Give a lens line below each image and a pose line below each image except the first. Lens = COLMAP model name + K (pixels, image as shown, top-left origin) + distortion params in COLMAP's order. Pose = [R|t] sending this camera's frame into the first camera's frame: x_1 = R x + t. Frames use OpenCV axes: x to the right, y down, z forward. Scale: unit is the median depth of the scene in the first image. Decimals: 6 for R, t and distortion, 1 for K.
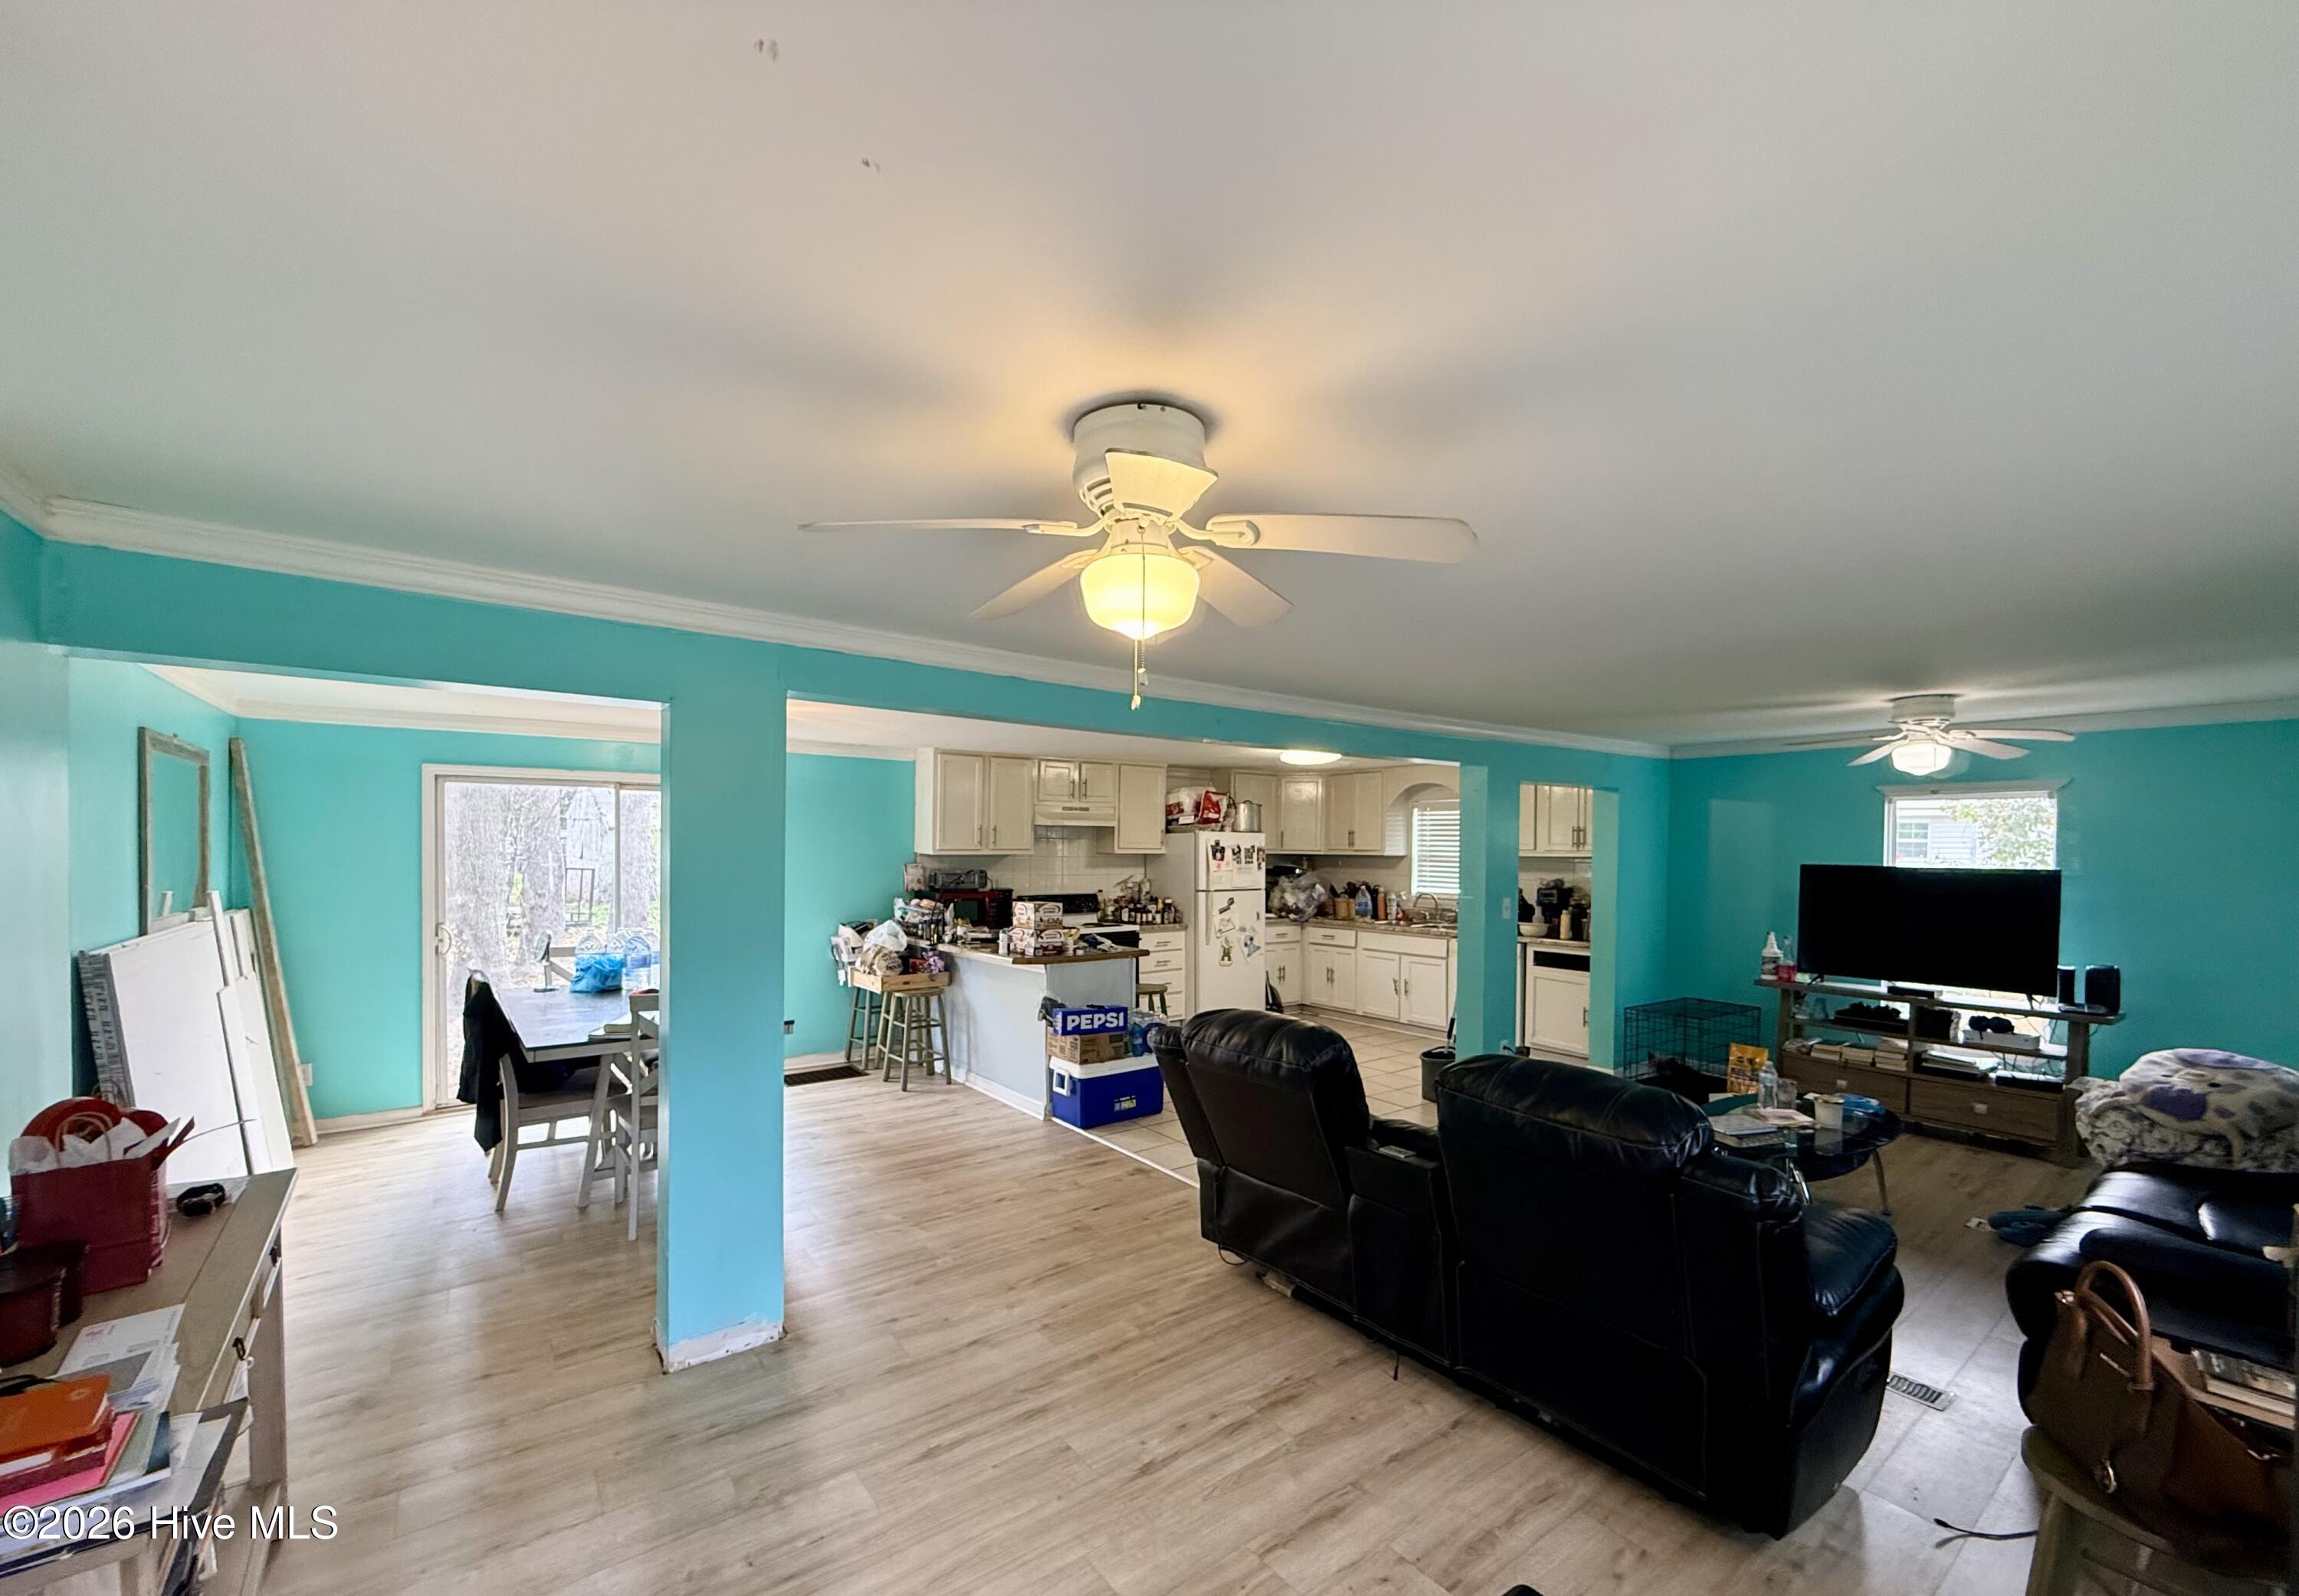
lens RADIAL K [[922.5, 0, 1141.5], [0, 922.5, 861.1], [0, 0, 1]] dist [0.002780, -0.000768]
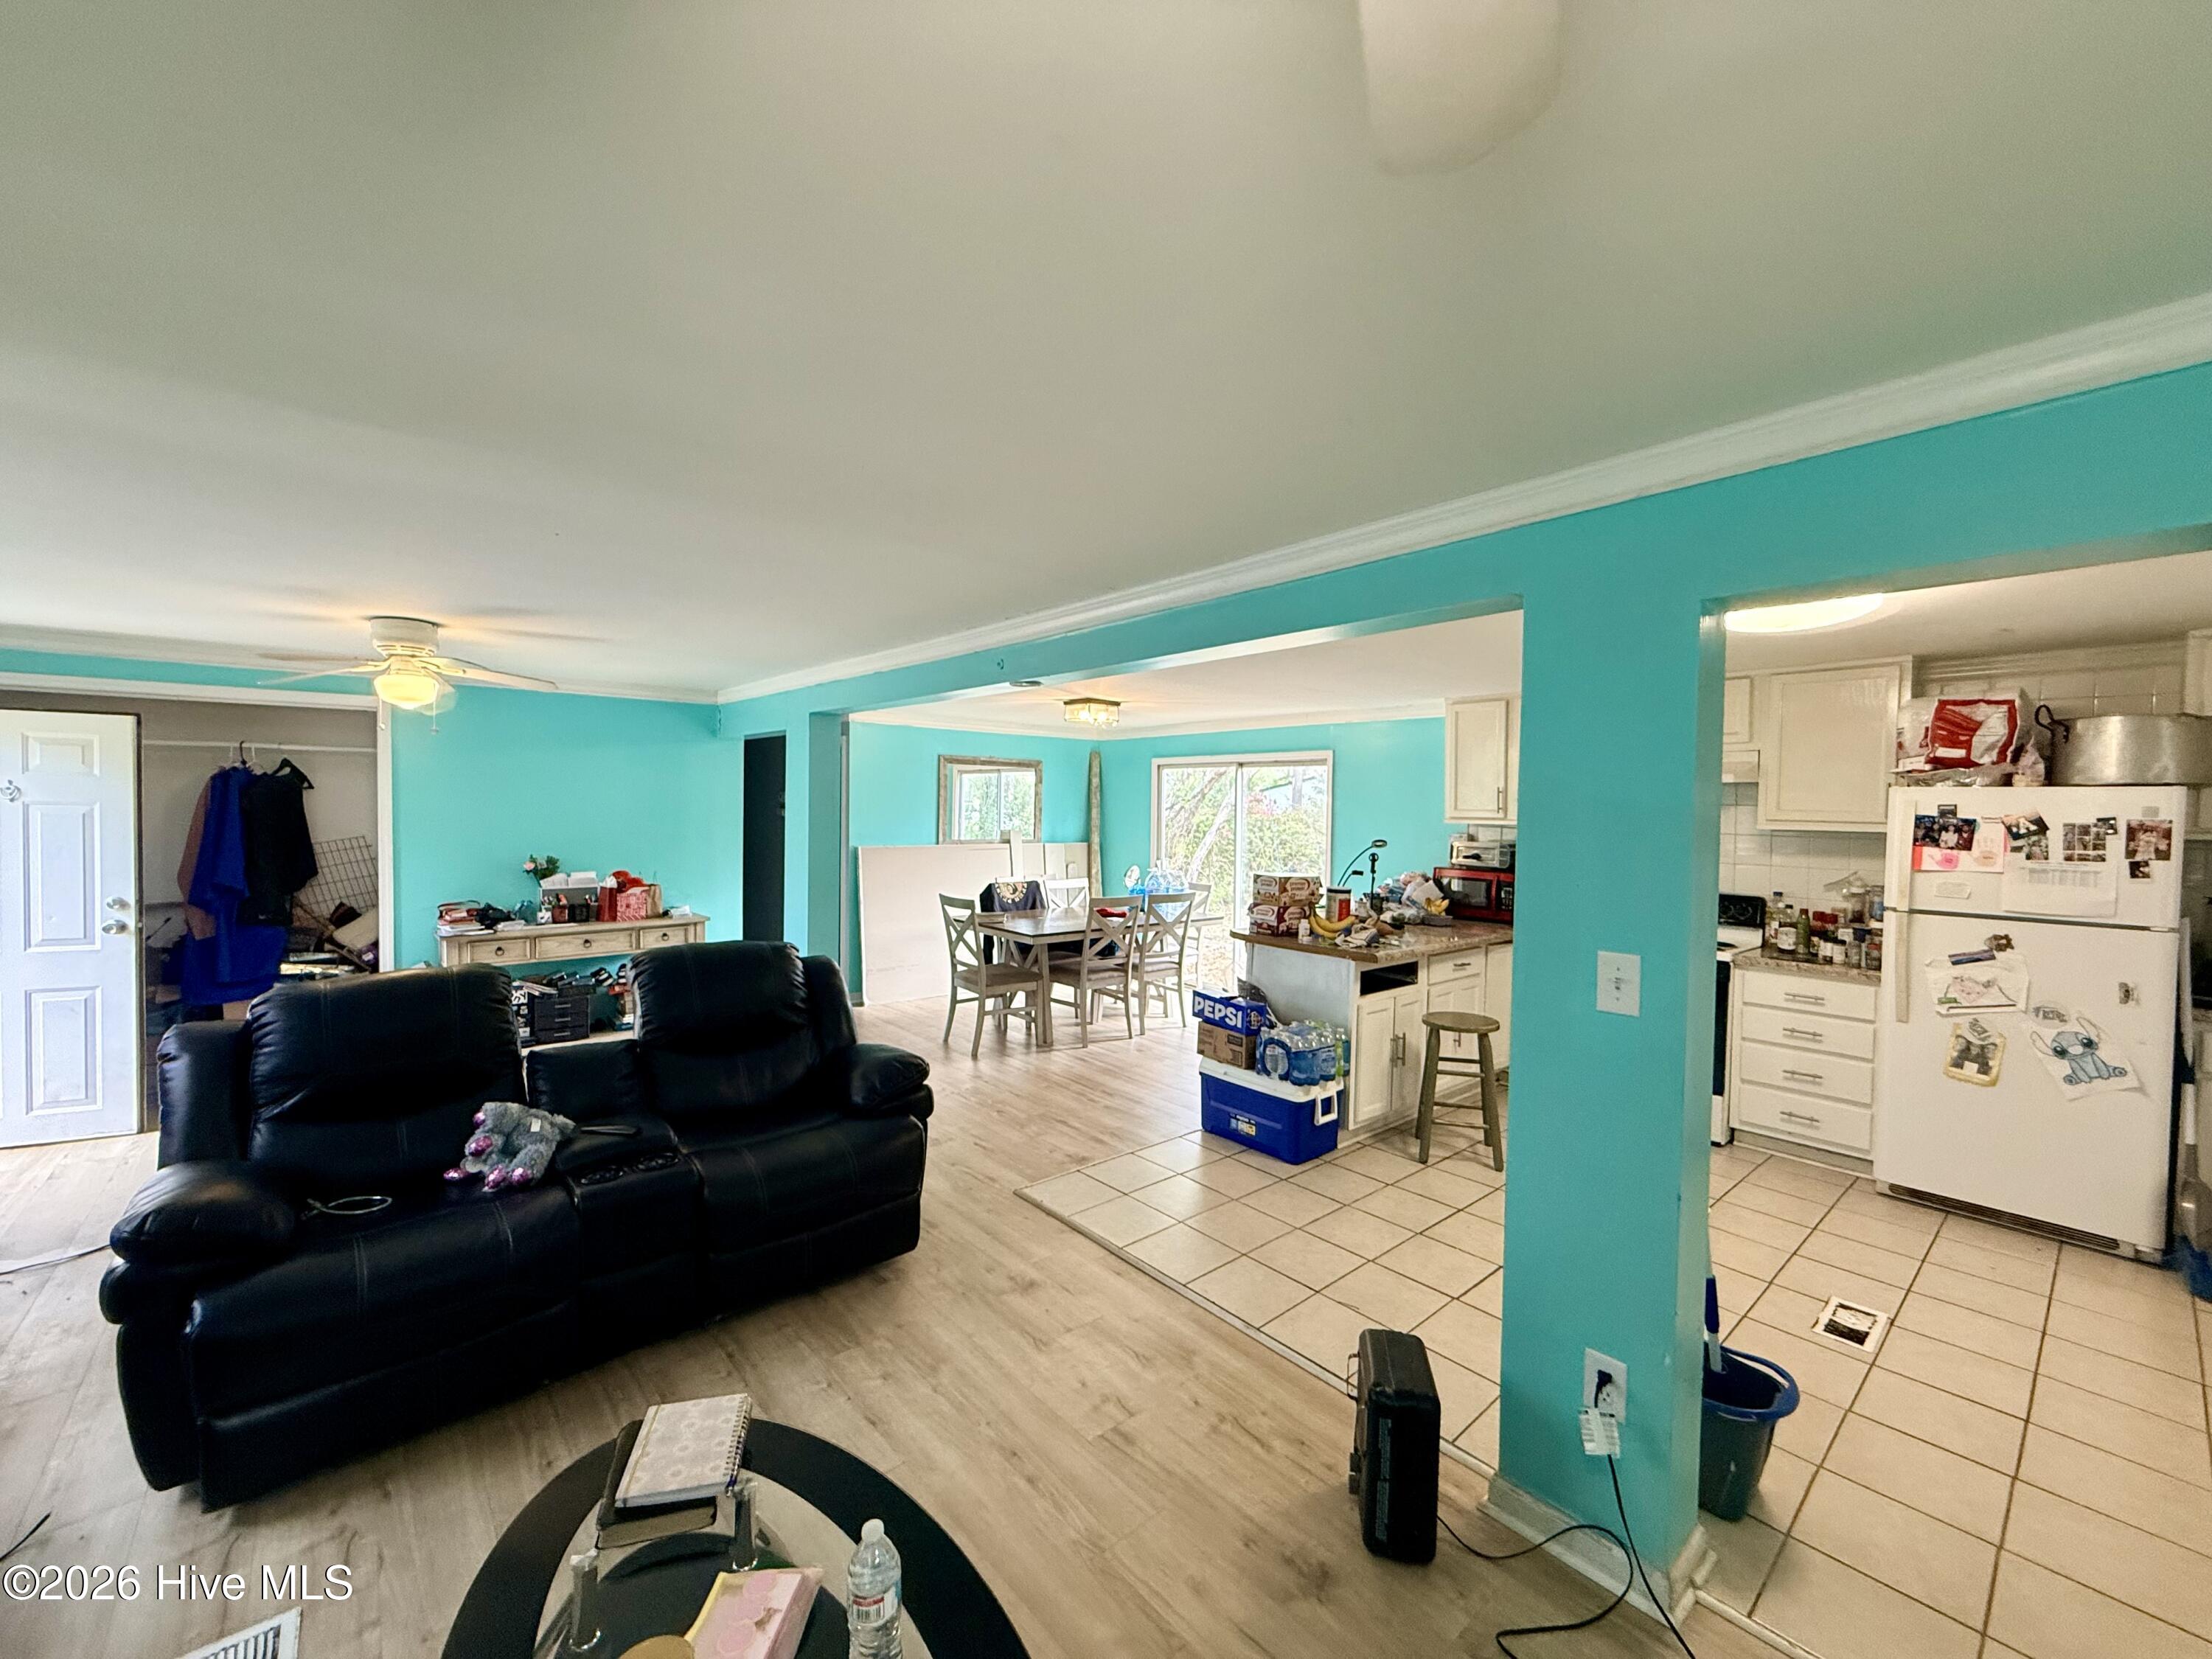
lens RADIAL K [[888.5, 0, 1100.2], [0, 888.5, 816.9], [0, 0, 1]] dist [-0.000196, -0.000140]
pose [[0.065333, 0.006828, -0.997840, 0.834791], [-0.031113, 0.999504, 0.004803, -0.009632], [0.997378, 0.030732, 0.065513, 0.900700]]
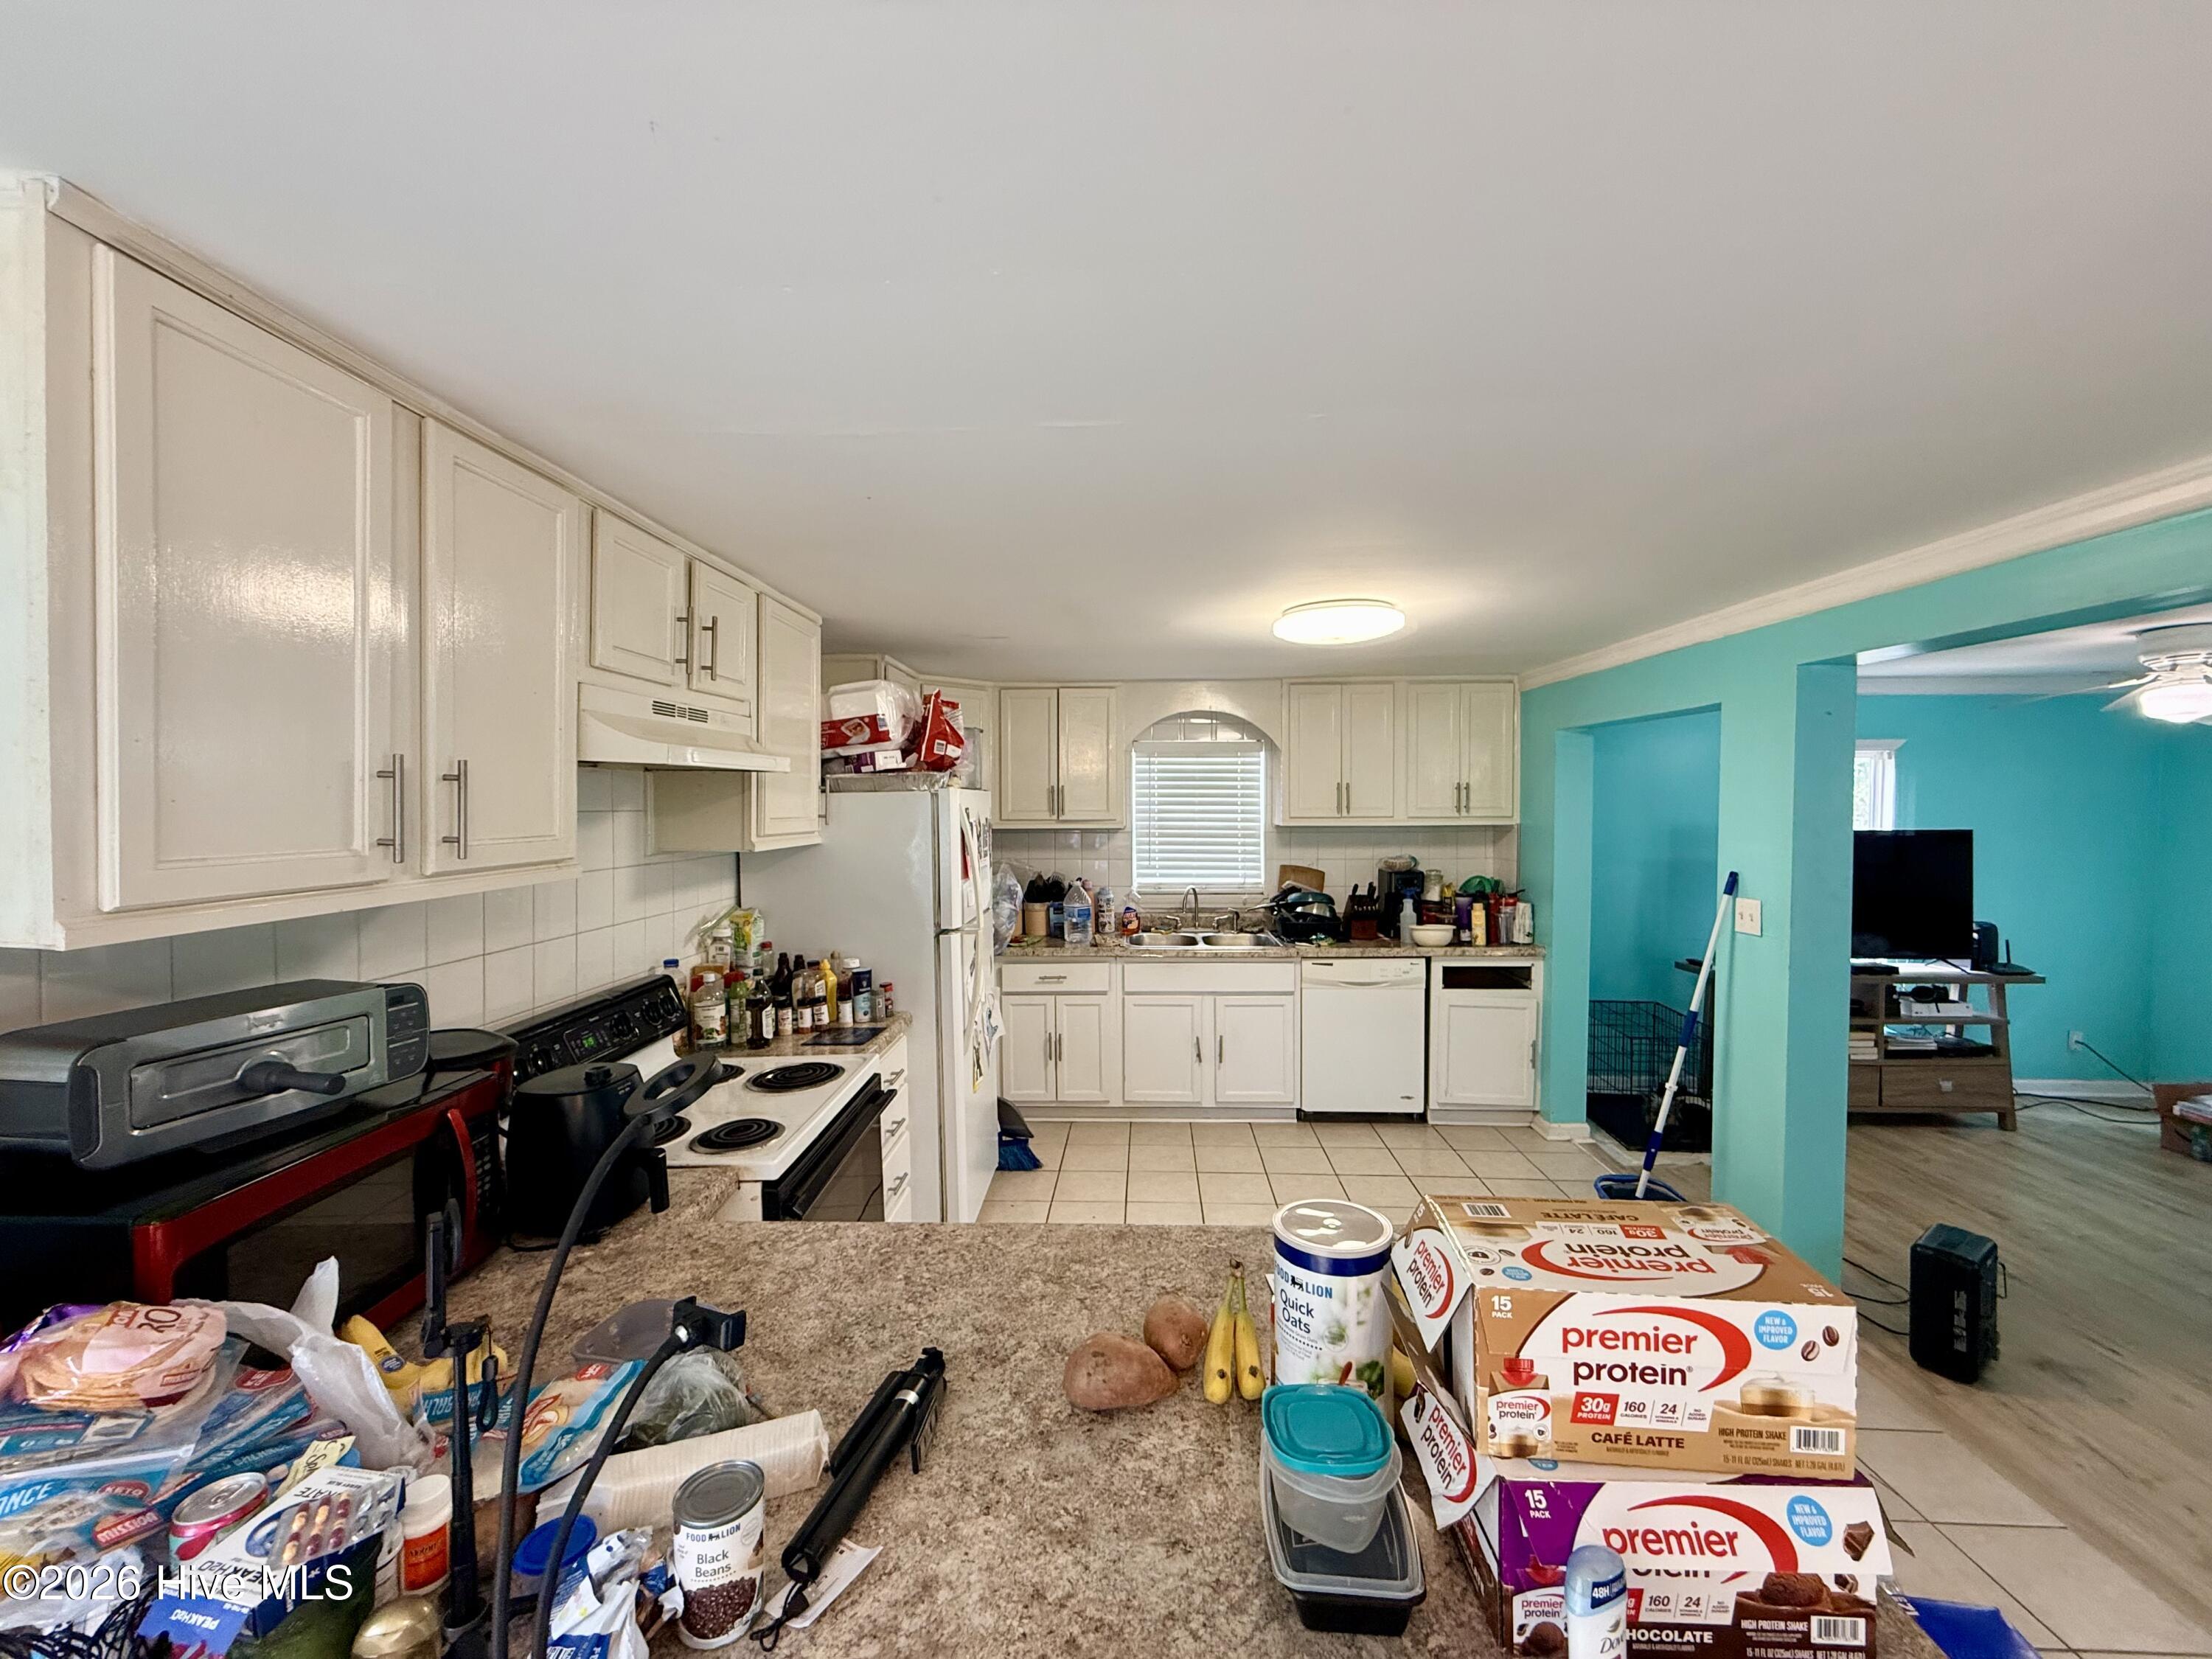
lens RADIAL K [[888.5, 0, 1111.6], [0, 888.5, 823.9], [0, 0, 1]] dist [-0.000196, -0.000140]
pose [[0.626592, -0.029019, 0.778807, -0.331188], [0.022237, 0.999565, 0.019355, -0.036171], [-0.779030, 0.005191, 0.626965, 1.135826]]
